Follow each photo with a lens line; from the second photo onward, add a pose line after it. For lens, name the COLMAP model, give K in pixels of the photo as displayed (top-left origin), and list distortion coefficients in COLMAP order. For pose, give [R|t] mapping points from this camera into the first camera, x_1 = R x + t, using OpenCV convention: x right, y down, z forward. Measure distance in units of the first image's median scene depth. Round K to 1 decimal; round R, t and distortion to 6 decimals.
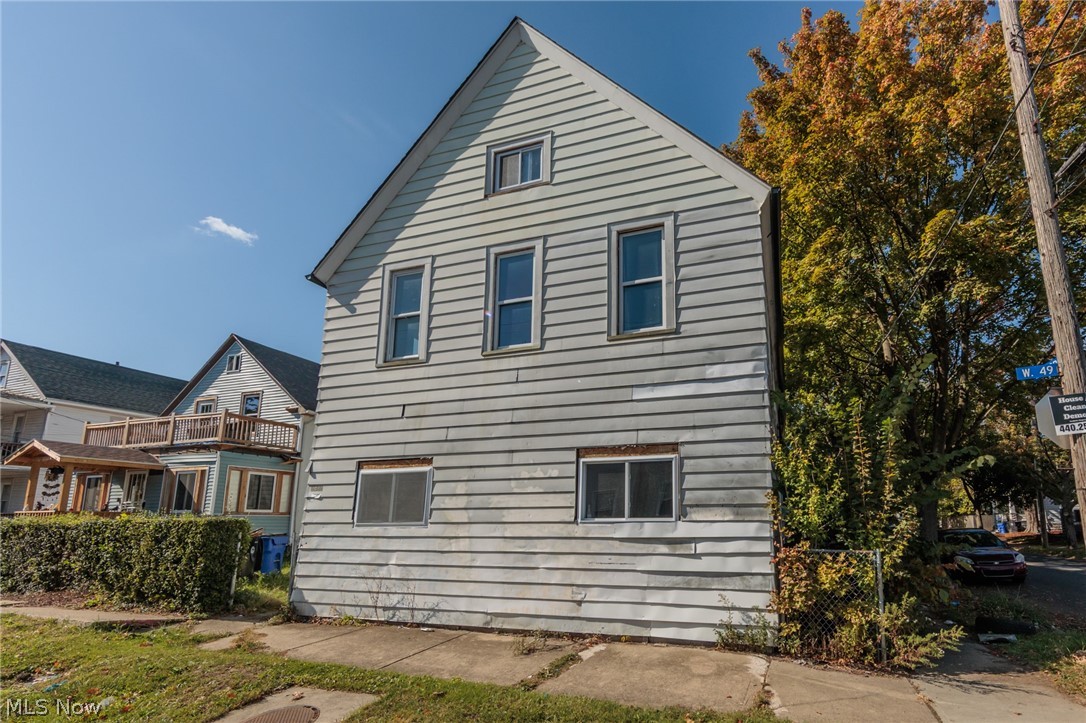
lens RADIAL K [[498.1, 0, 637.7], [0, 498.1, 437.3], [0, 0, 1]] dist [-0.003537, 0.000941]
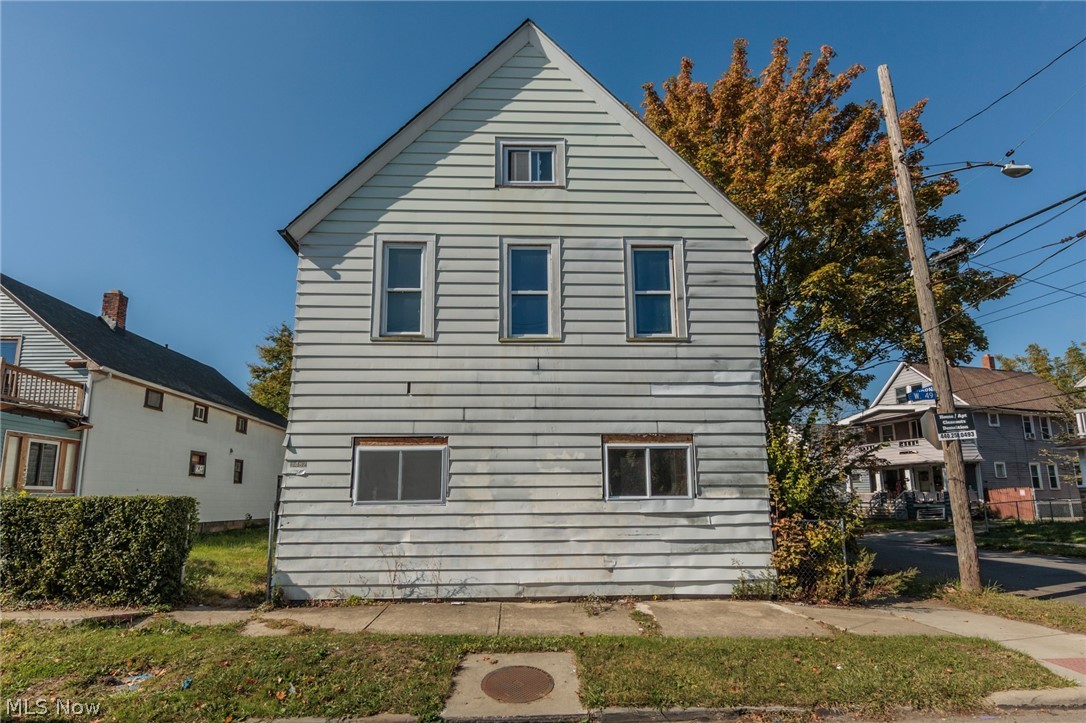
lens RADIAL K [[498.1, 0, 531.2], [0, 498.1, 425.9], [0, 0, 1]] dist [-0.003537, 0.000941]
pose [[0.949123, 0.045038, 0.311669, -0.582743], [-0.050727, 0.998661, 0.010166, -0.000404], [-0.310794, -0.025458, 0.950136, -0.020784]]
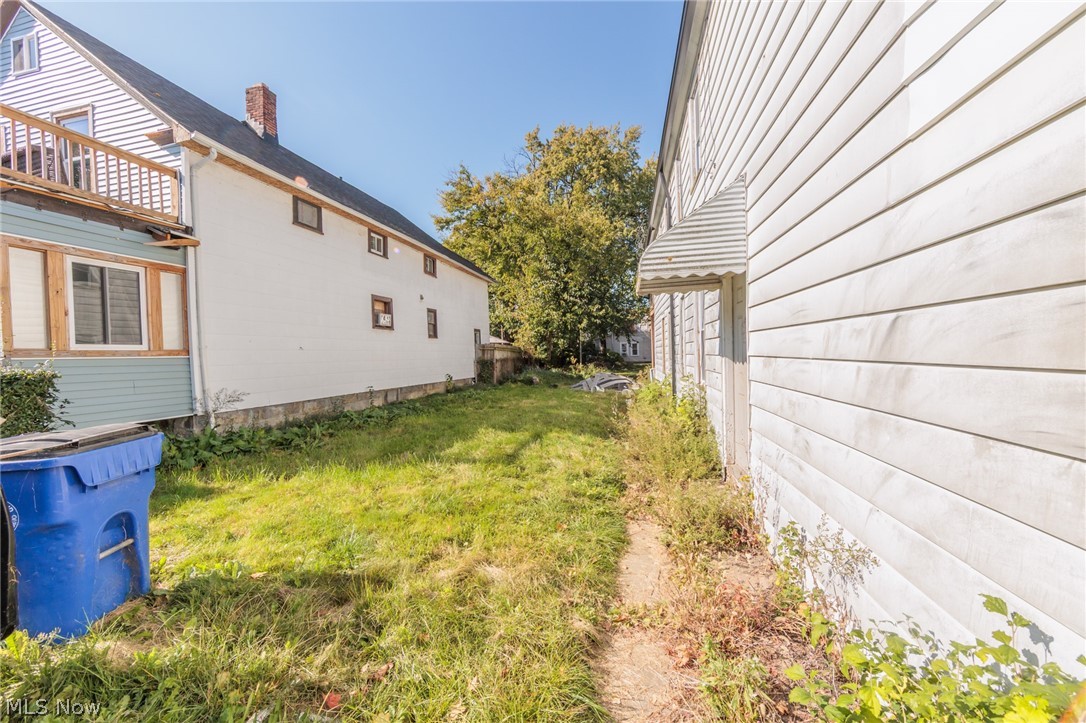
lens RADIAL K [[439.1, 0, 549.7], [0, 439.1, 358.0], [0, 0, 1]] dist [-0.001882, -0.000343]
pose [[0.998716, -0.026114, 0.043415, -0.858657], [0.018169, 0.984538, 0.174224, 0.214458], [-0.047293, -0.173211, 0.983749, 1.319553]]
